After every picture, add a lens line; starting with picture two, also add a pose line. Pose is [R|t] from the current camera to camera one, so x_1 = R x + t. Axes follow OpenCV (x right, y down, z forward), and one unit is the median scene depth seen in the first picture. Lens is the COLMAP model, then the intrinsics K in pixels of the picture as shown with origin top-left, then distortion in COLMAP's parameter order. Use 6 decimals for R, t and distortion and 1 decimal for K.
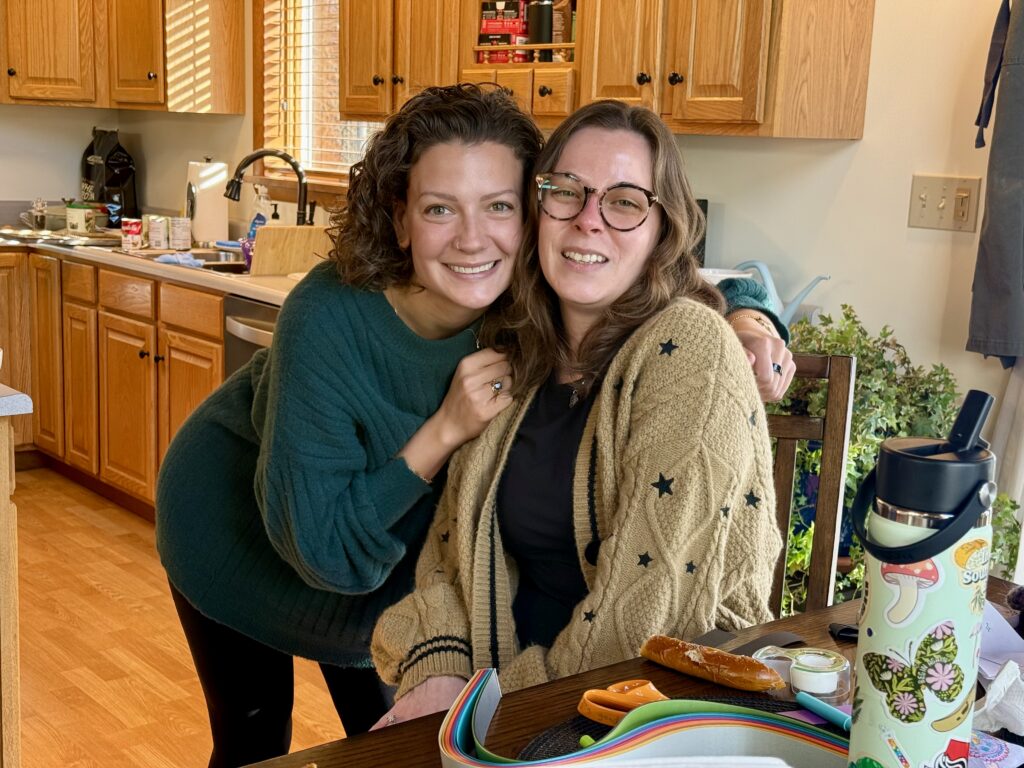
lens RADIAL K [[1413.5, 0, 512.0], [0, 1413.5, 384.0], [0, 0, 1]] dist [0.166336, -0.077674]
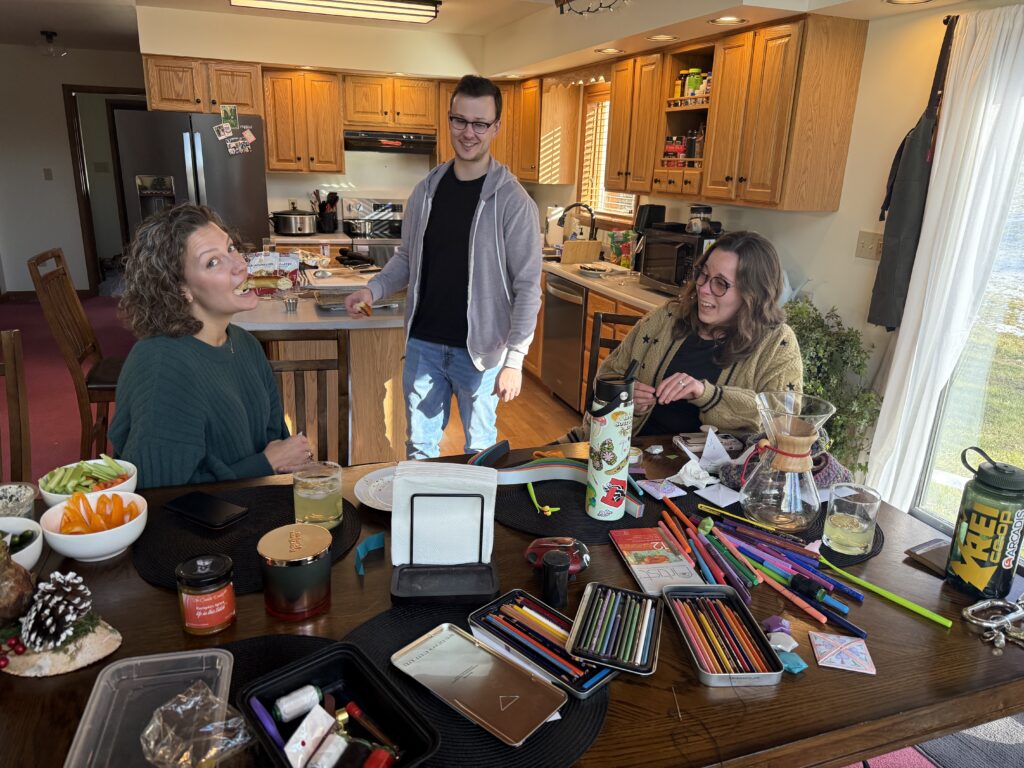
lens RADIAL K [[720.0, 0, 512.0], [0, 720.0, 384.0], [0, 0, 1]] dist [0.002393, -0.002500]
pose [[0.945899, 0.082444, -0.313814, 0.135309], [-0.047358, 0.991903, 0.117840, -0.025161], [0.320988, -0.096603, 0.942144, -0.101021]]
